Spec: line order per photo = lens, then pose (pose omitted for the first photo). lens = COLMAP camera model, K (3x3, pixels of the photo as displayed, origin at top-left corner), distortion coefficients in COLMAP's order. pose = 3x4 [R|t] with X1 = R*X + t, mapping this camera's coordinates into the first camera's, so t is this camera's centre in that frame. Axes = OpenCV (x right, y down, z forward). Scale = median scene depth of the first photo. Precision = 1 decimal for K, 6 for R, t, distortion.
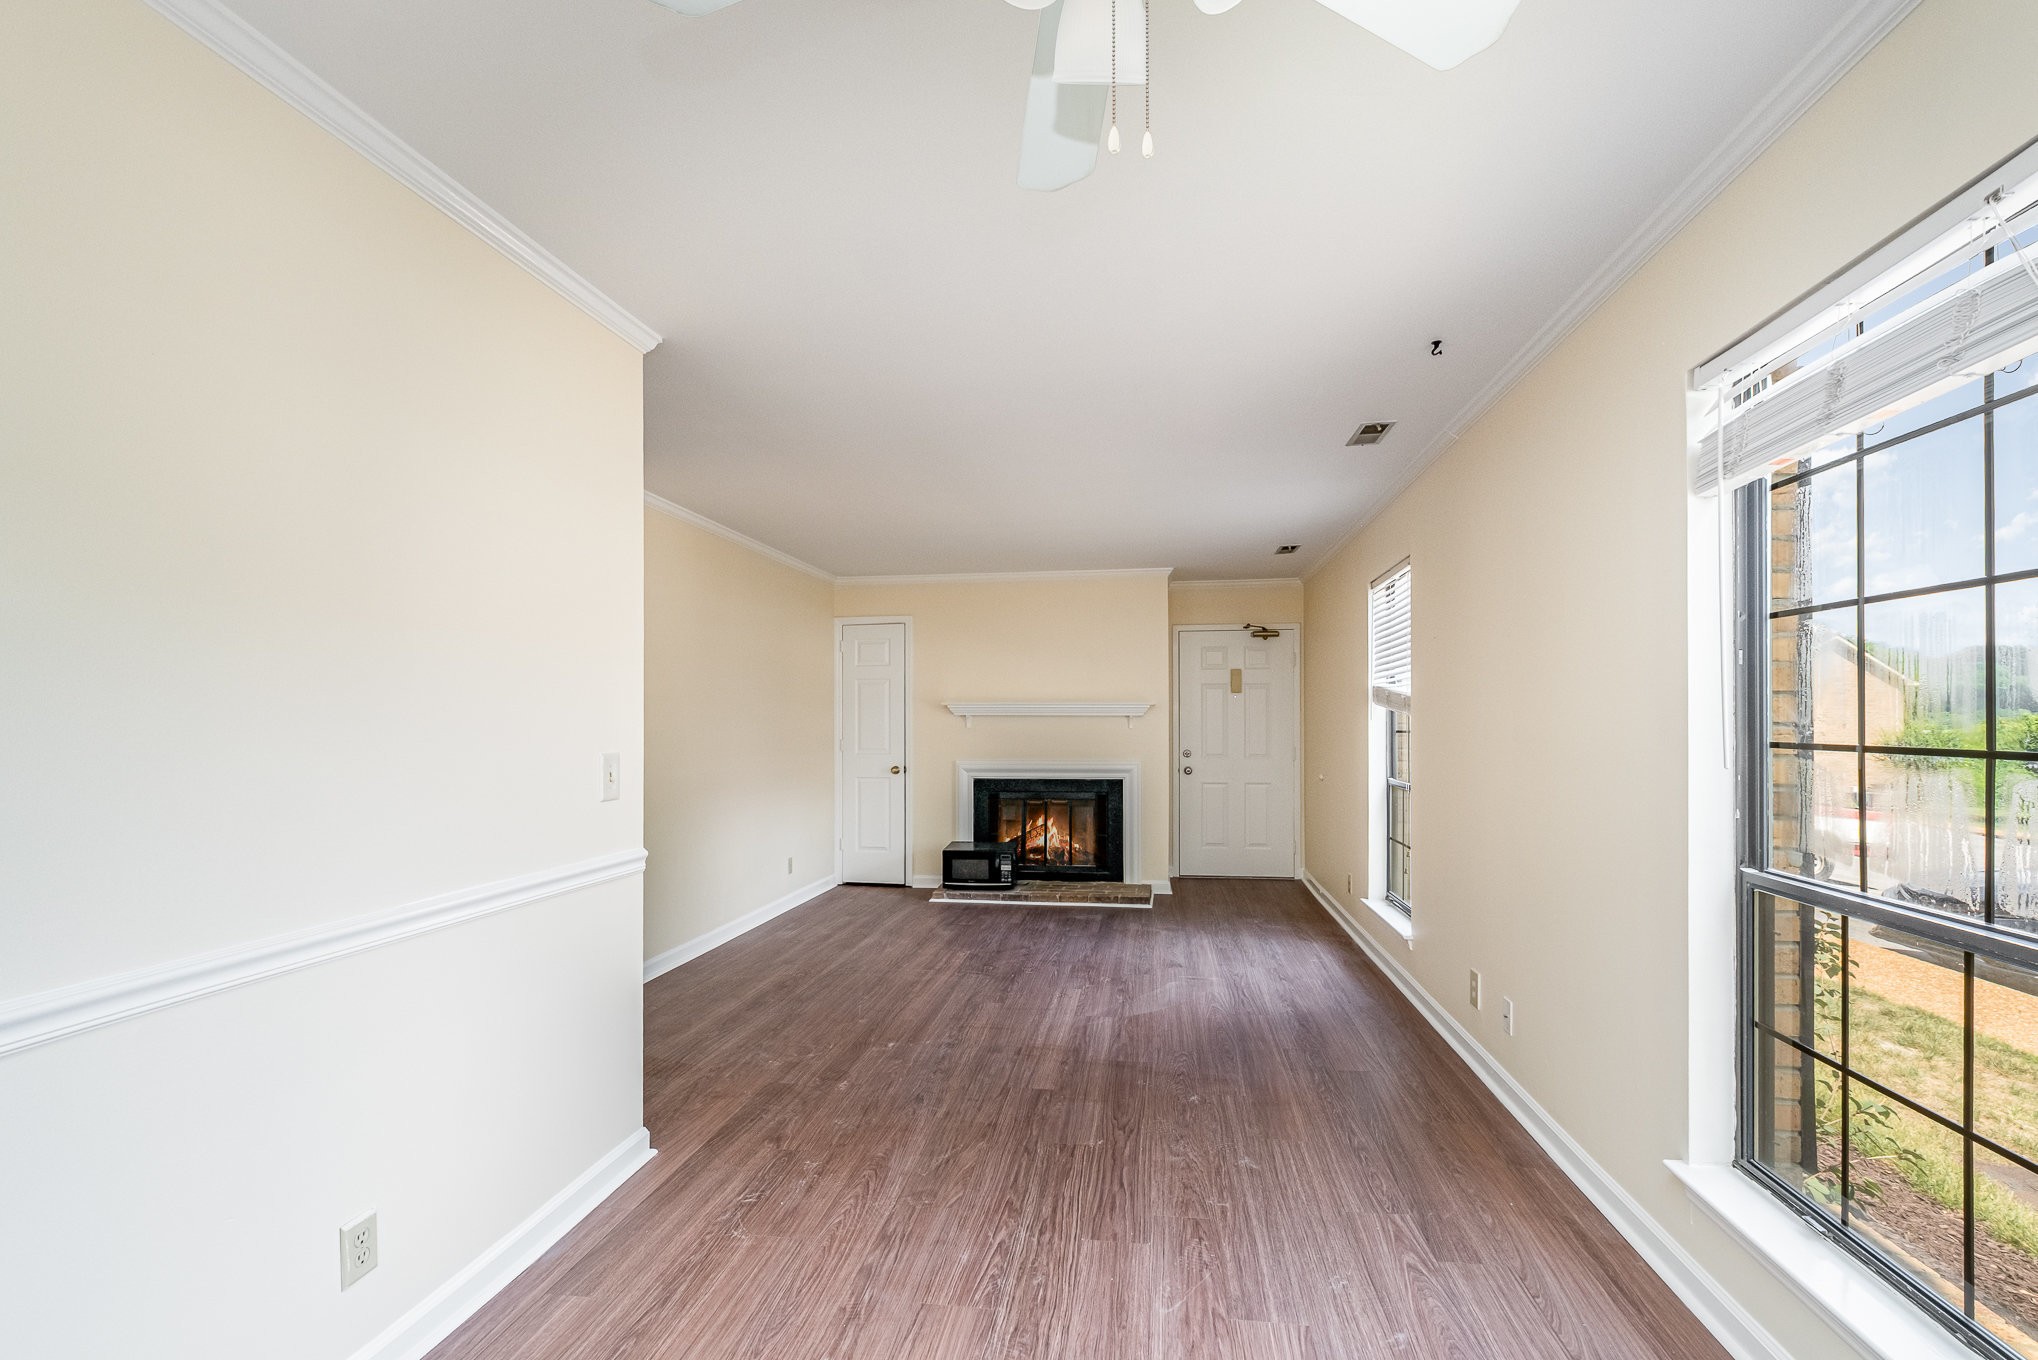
lens RADIAL K [[927.0, 0, 1049.9], [0, 927.0, 730.2], [0, 0, 1]] dist [-0.004320, 0.002277]
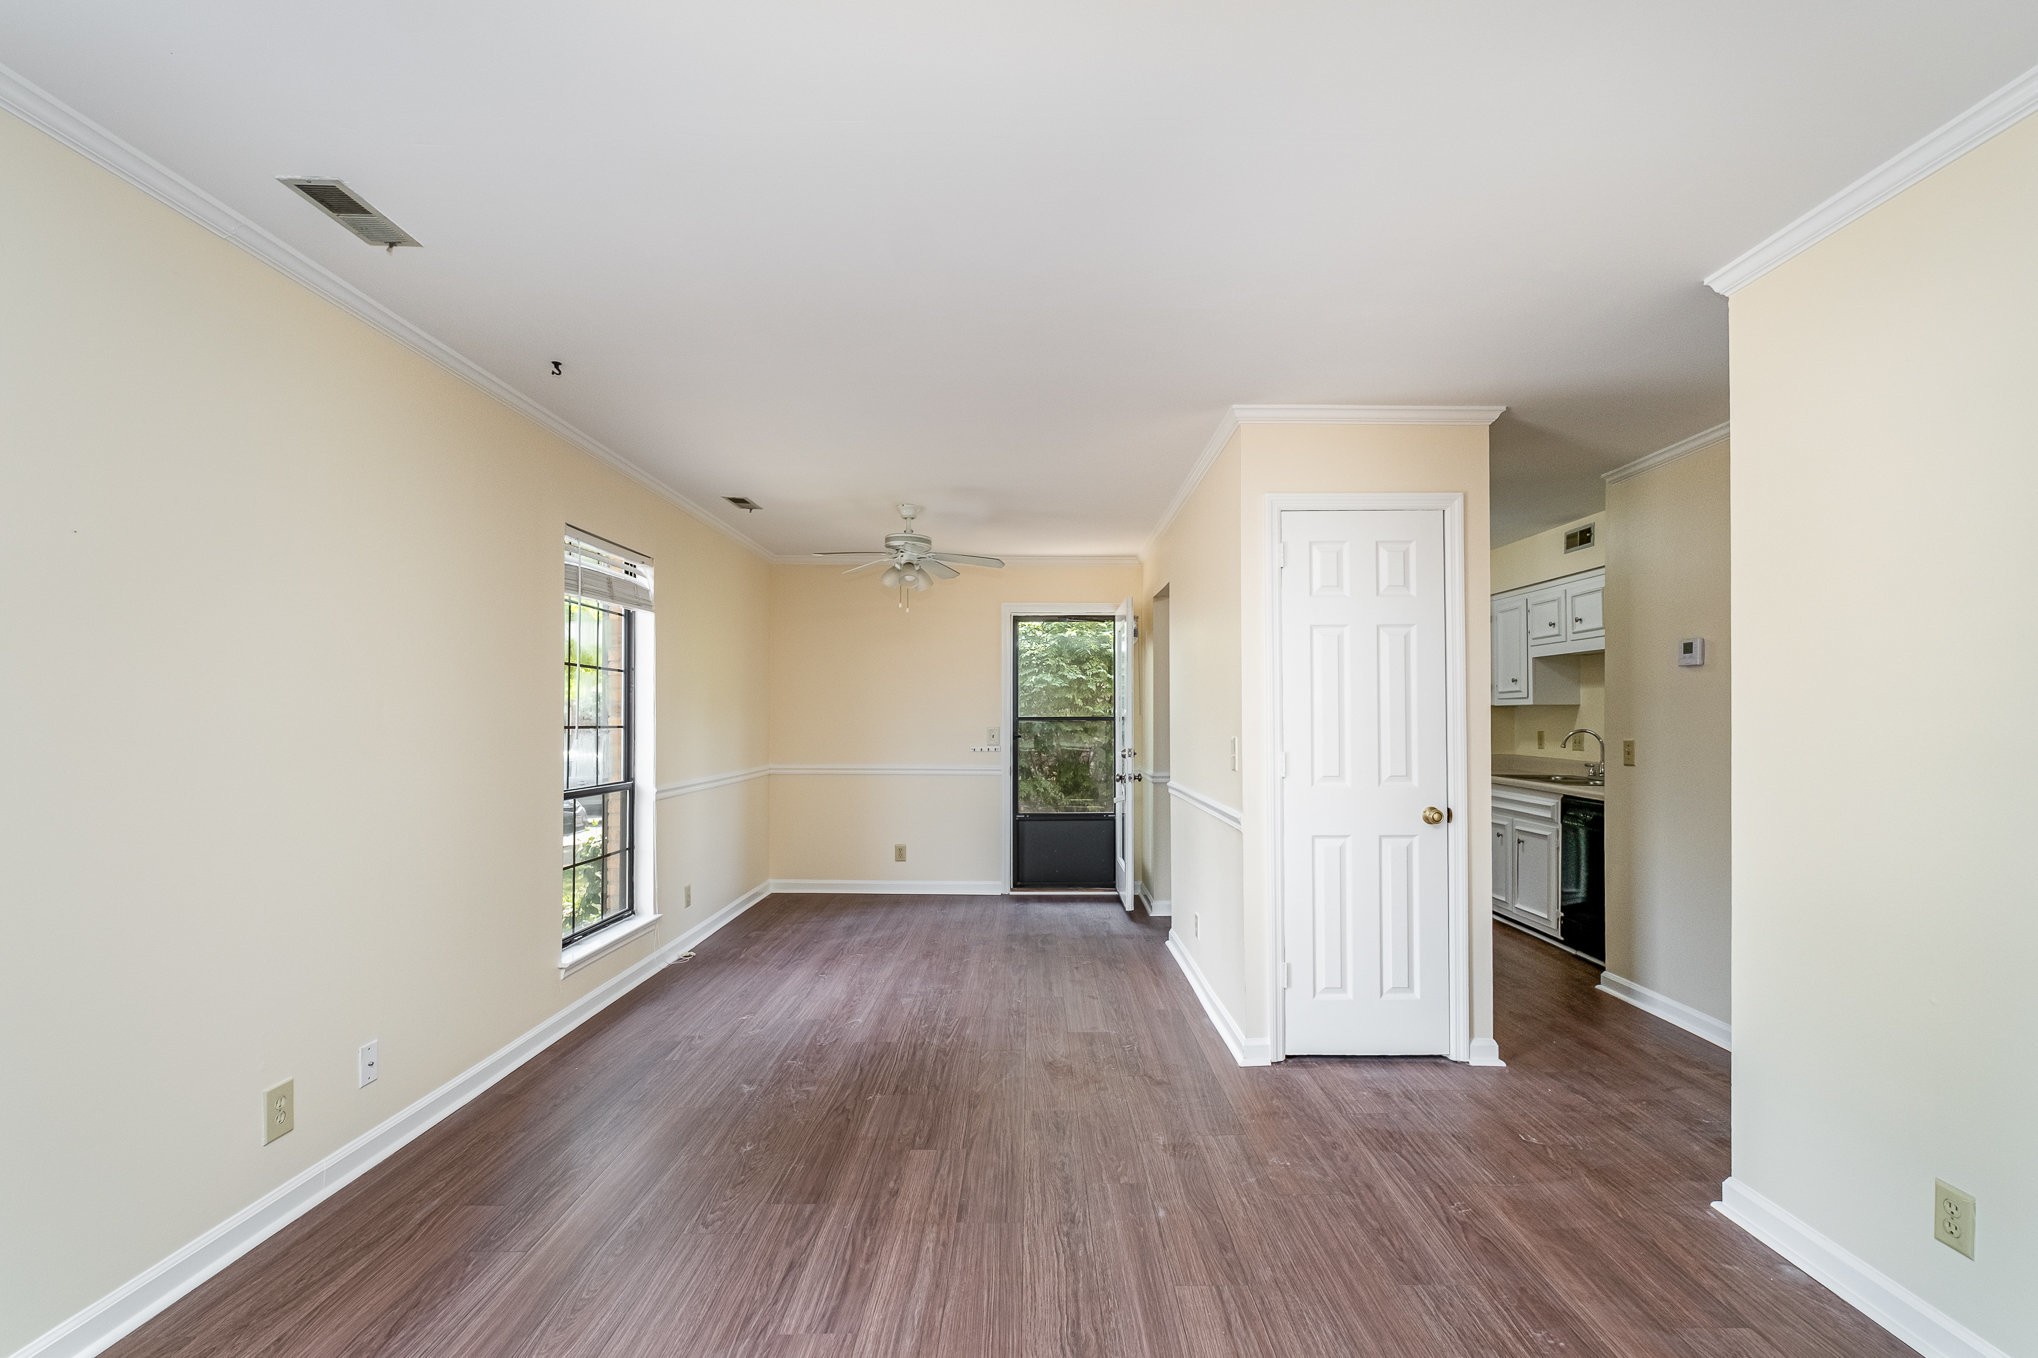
lens RADIAL K [[903.6, 0, 1011.2], [0, 903.6, 714.4], [0, 0, 1]] dist [-0.009975, 0.005917]
pose [[-0.995399, 0.000918, -0.095808, -0.008106], [0.000318, 0.999980, 0.006274, -0.011781], [0.095812, 0.006215, -0.995380, 1.716141]]
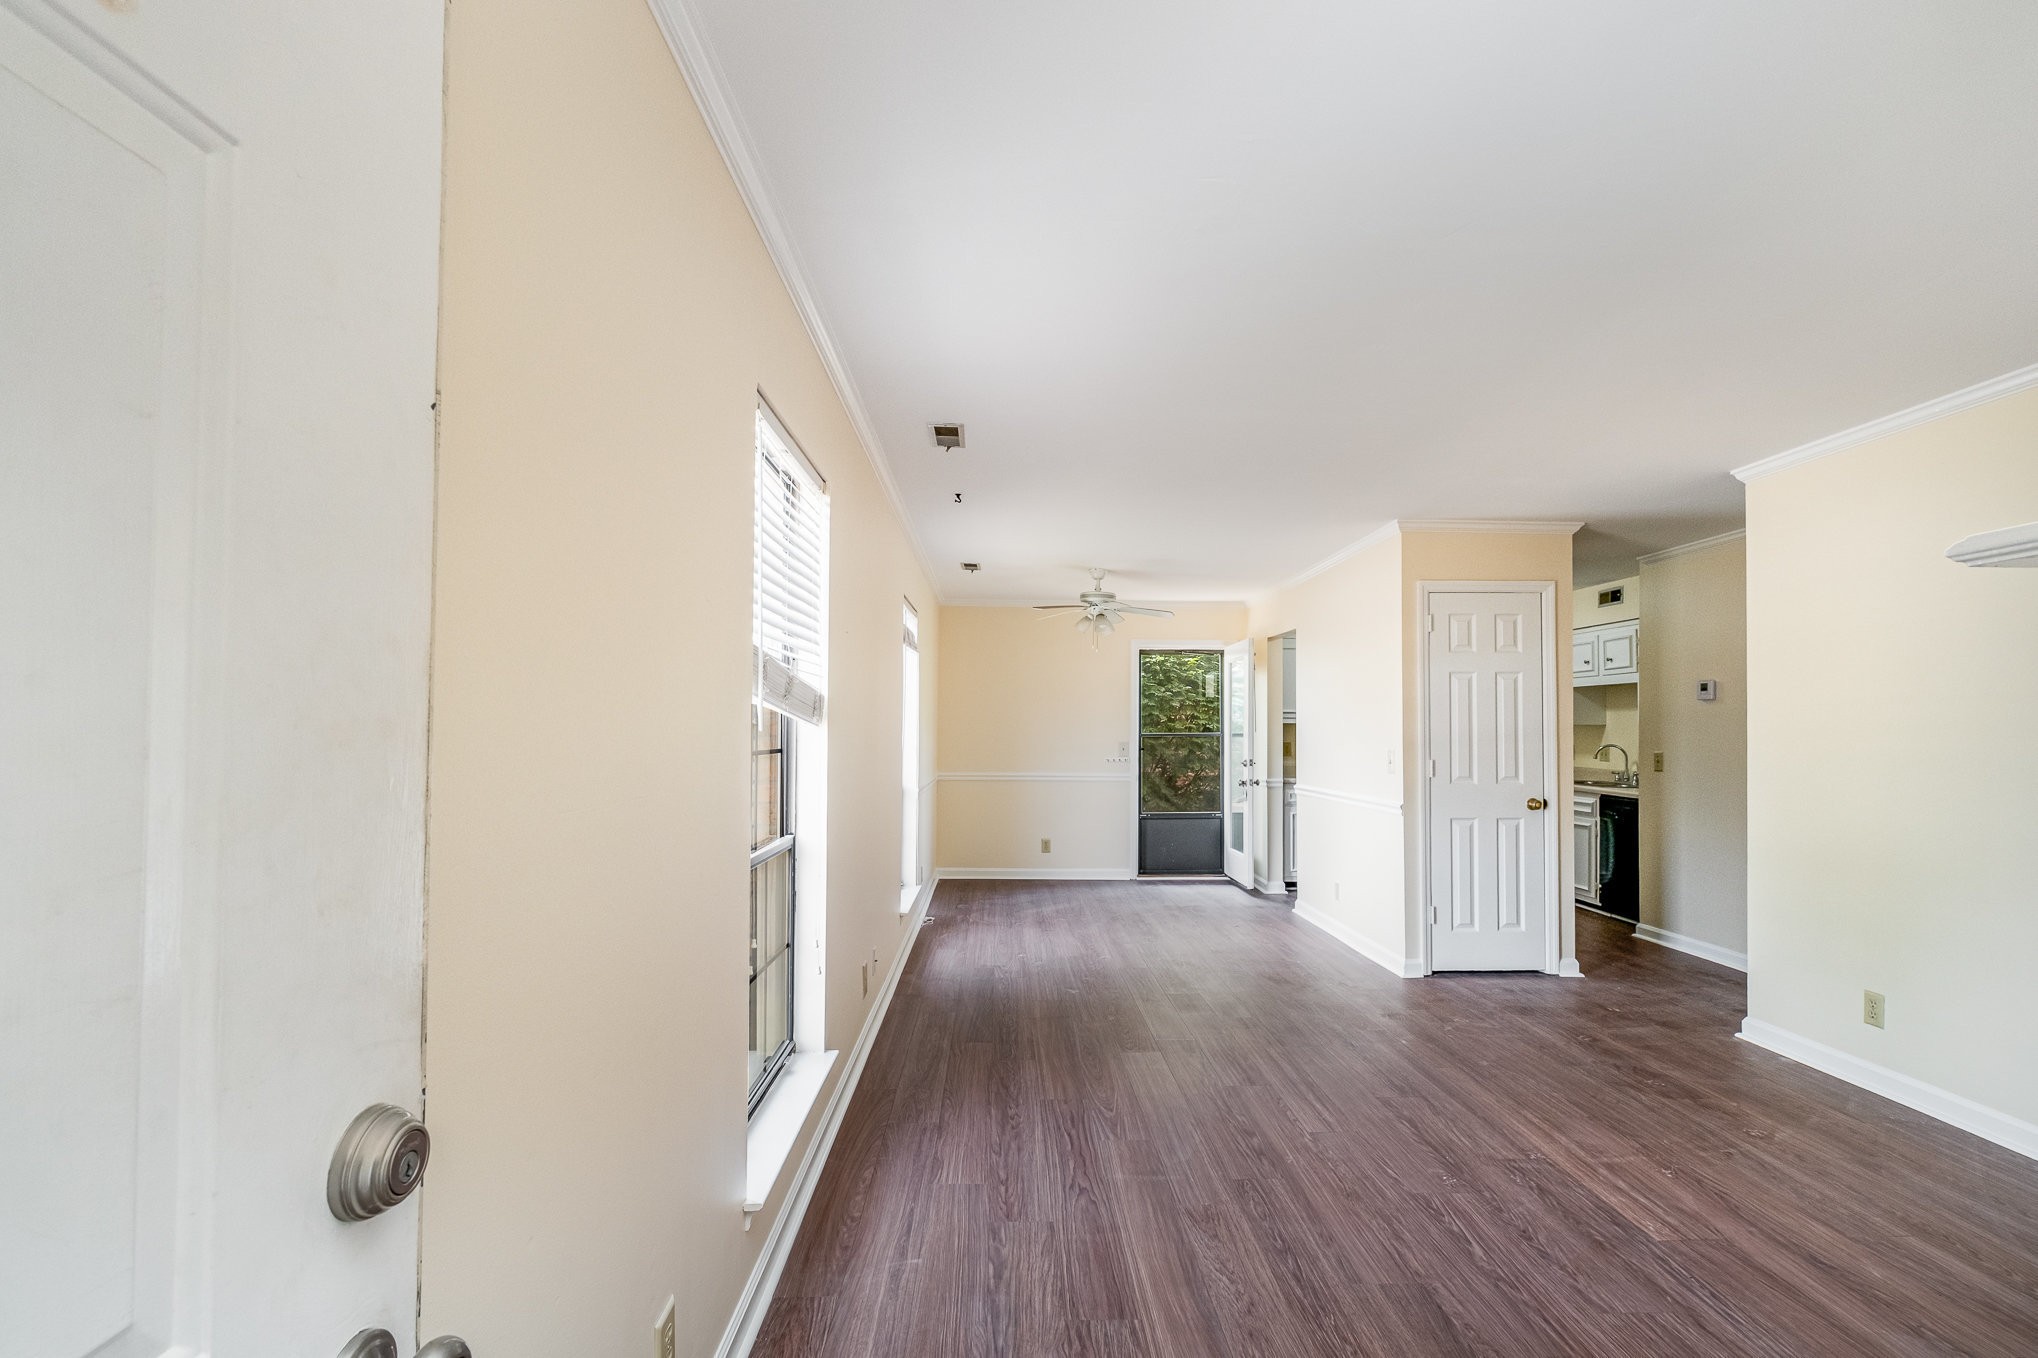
lens RADIAL K [[903.6, 0, 994.3], [0, 903.6, 731.9], [0, 0, 1]] dist [-0.009975, 0.005917]
pose [[-0.994088, -0.000260, -0.108575, 0.427634], [-0.001440, 0.999941, 0.010786, -0.023277], [0.108565, 0.010878, -0.994030, 2.091134]]
